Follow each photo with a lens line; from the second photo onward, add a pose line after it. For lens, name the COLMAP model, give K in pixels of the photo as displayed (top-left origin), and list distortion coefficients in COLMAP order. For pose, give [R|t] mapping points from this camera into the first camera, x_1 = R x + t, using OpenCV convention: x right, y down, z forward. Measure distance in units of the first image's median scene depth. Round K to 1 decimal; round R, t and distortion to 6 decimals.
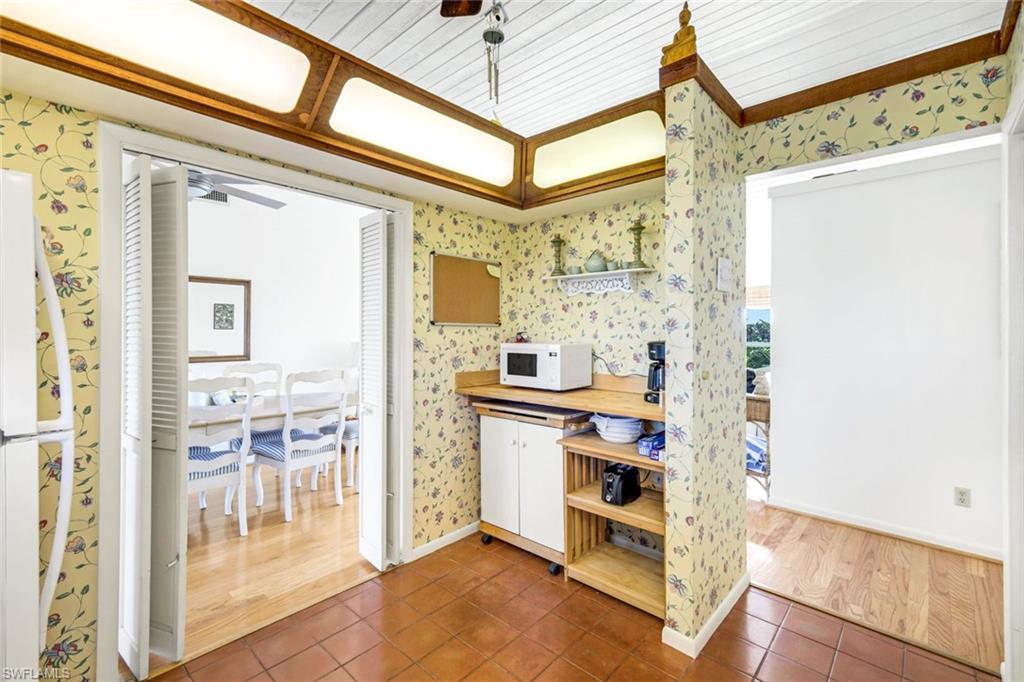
lens RADIAL K [[450.7, 0, 515.4], [0, 450.7, 329.3], [0, 0, 1]] dist [0.015674, 0.000332]
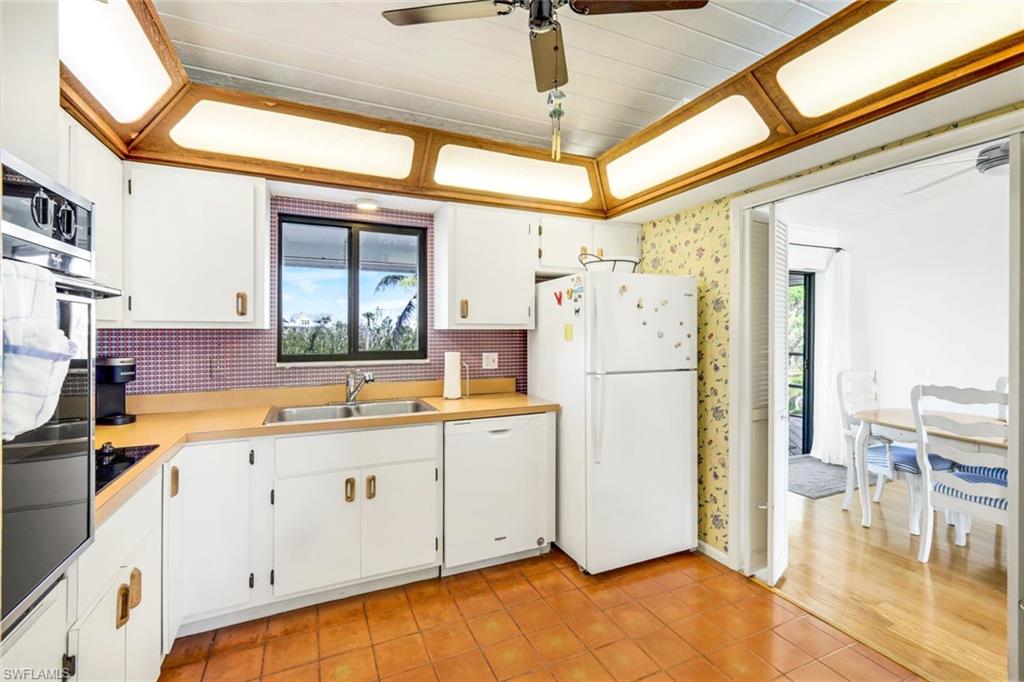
lens RADIAL K [[450.7, 0, 515.4], [0, 450.7, 329.3], [0, 0, 1]] dist [0.015674, 0.000332]
pose [[-0.391601, -0.008057, -0.920100, 0.728257], [-0.002650, 0.999967, -0.007628, 0.005352], [0.920132, -0.000548, -0.391609, 0.833445]]
